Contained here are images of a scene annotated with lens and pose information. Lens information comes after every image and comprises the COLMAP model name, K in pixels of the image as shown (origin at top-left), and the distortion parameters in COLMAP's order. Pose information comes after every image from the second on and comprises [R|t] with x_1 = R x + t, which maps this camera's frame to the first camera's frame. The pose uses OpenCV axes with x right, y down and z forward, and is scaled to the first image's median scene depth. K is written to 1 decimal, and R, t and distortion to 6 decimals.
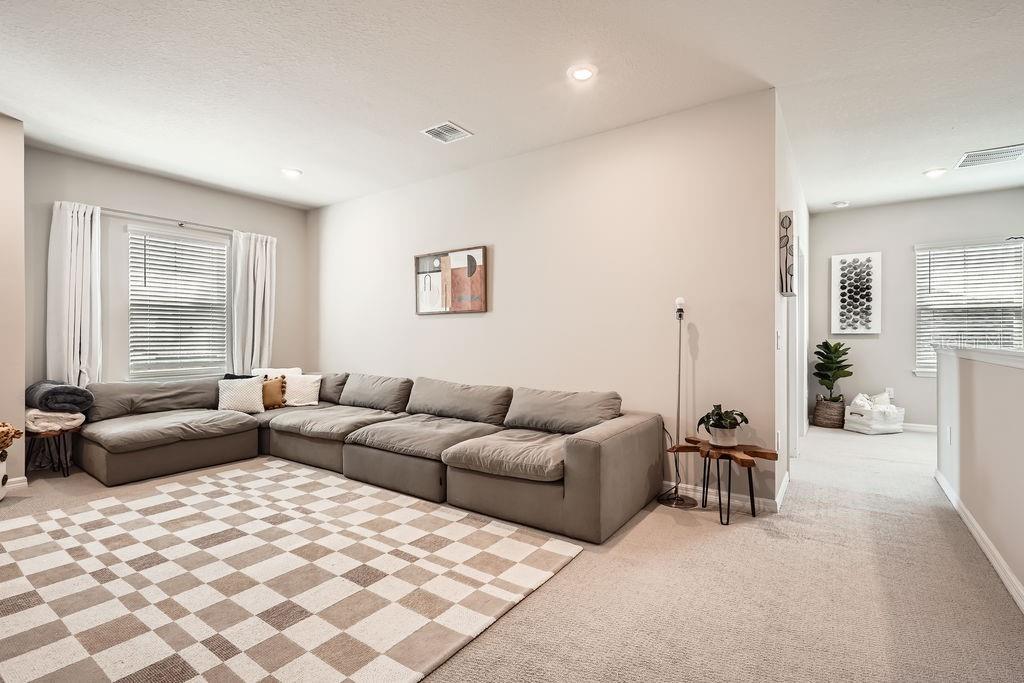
lens RADIAL K [[475.8, 0, 512.0], [0, 475.8, 341.5], [0, 0, 1]] dist [-0.002184, -0.000242]
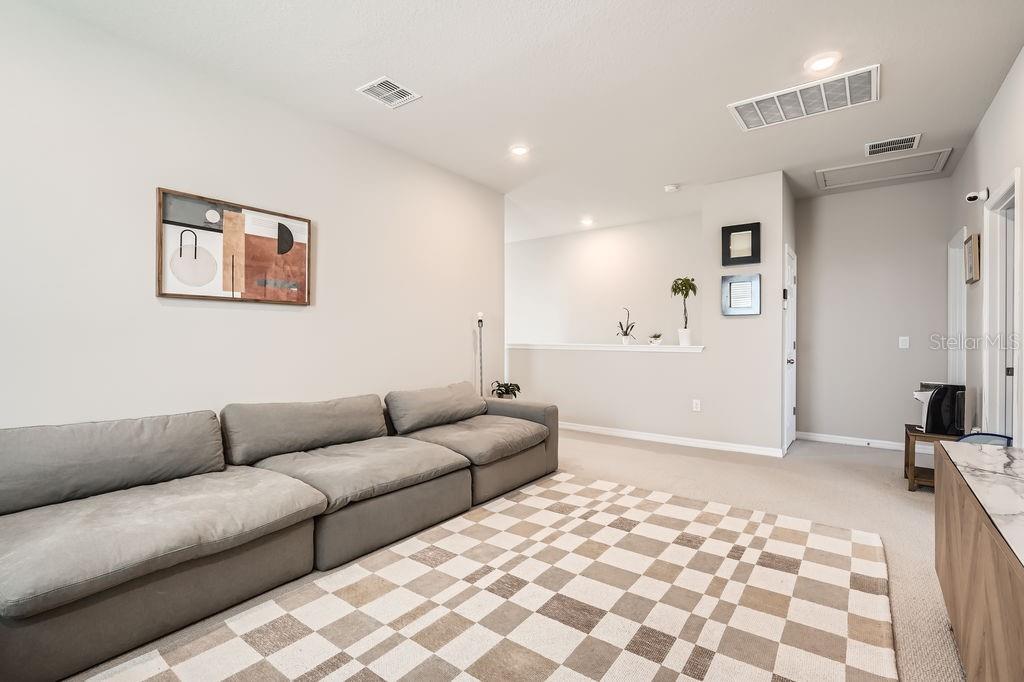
lens RADIAL K [[475.8, 0, 512.0], [0, 475.8, 341.0], [0, 0, 1]] dist [-0.002184, -0.000242]
pose [[0.017881, -0.002388, 0.999837, -1.029871], [0.004202, 0.999988, 0.002314, -0.006385], [-0.999831, 0.004160, 0.017891, 0.820277]]
